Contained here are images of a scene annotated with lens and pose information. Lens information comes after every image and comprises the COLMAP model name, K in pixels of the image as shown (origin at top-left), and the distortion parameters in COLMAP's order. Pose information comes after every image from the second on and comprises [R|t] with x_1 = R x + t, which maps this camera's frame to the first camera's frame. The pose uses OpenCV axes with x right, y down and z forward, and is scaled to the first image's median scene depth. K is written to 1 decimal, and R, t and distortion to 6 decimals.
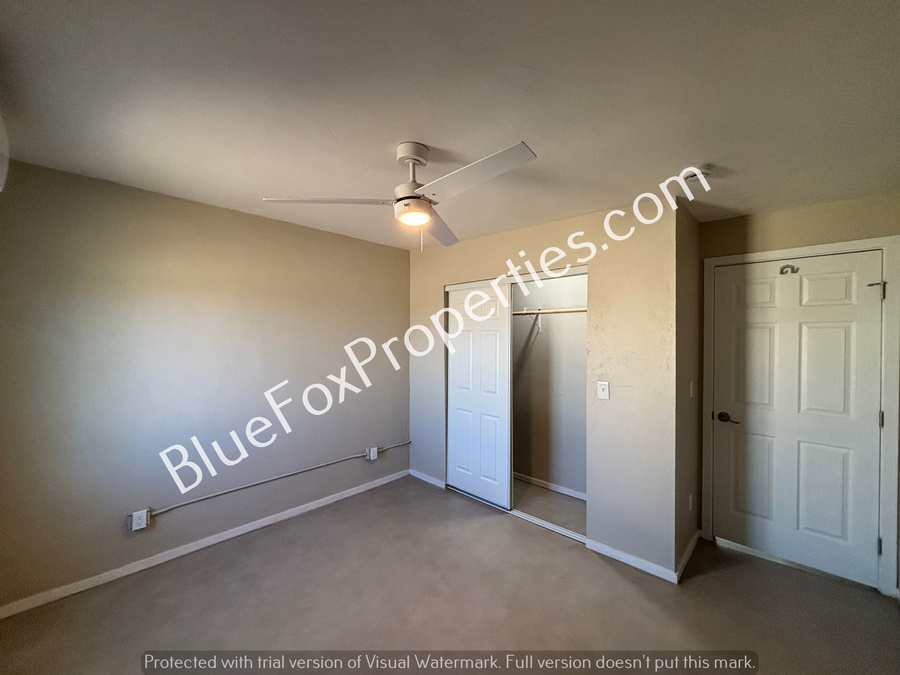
lens RADIAL K [[362.3, 0, 446.3], [0, 362.3, 336.6], [0, 0, 1]] dist [0.002348, 0.000425]
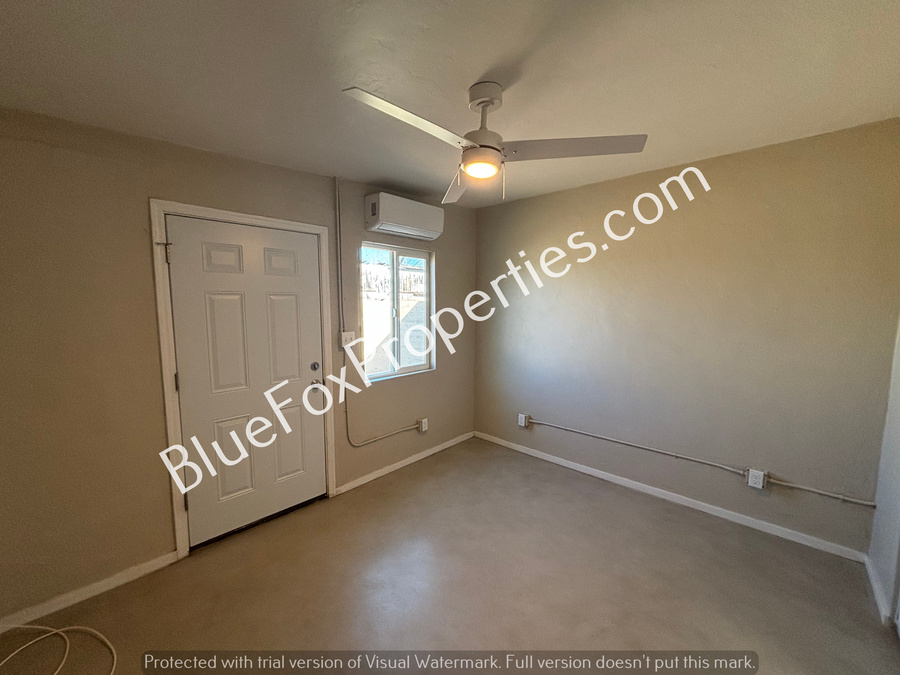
lens RADIAL K [[362.3, 0, 453.0], [0, 362.3, 336.9], [0, 0, 1]] dist [0.002348, 0.000425]
pose [[0.042205, 0.103946, -0.993687, 0.480819], [-0.002376, 0.994581, 0.103939, -0.003777], [0.999106, -0.002025, 0.042224, 0.492452]]
